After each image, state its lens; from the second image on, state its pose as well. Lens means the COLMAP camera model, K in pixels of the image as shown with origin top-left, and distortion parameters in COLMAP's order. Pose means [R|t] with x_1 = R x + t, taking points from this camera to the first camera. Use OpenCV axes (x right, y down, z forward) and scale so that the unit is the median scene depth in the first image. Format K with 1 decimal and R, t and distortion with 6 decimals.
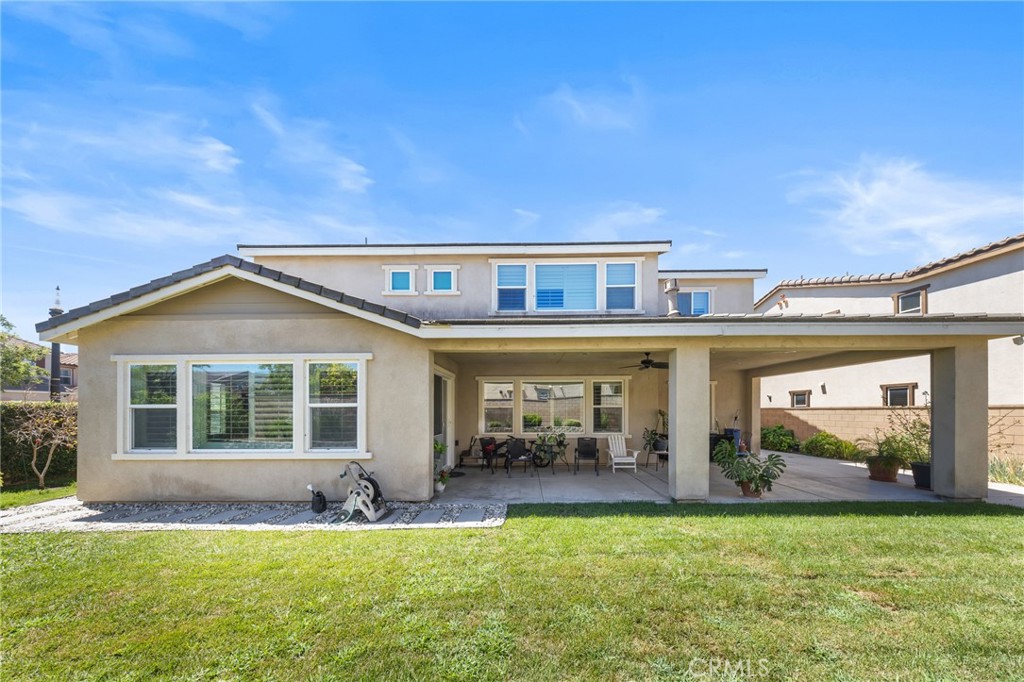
lens RADIAL K [[319.2, 0, 512.0], [0, 319.2, 407.1], [0, 0, 1]] dist [-0.000180, -0.000020]
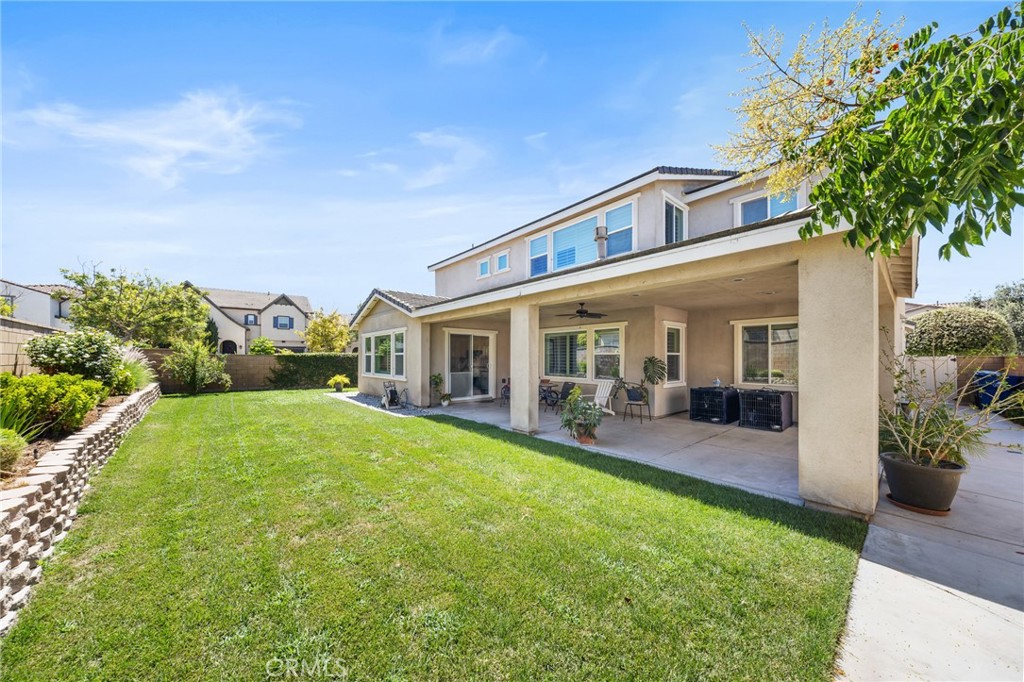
lens RADIAL K [[347.5, 0, 512.0], [0, 347.5, 341.0], [0, 0, 1]] dist [0.001000, 0.000040]
pose [[0.652605, -0.030301, -0.757092, 1.138830], [0.001565, 0.999252, -0.038644, -0.000694], [0.757697, 0.024034, 0.652164, 0.083920]]
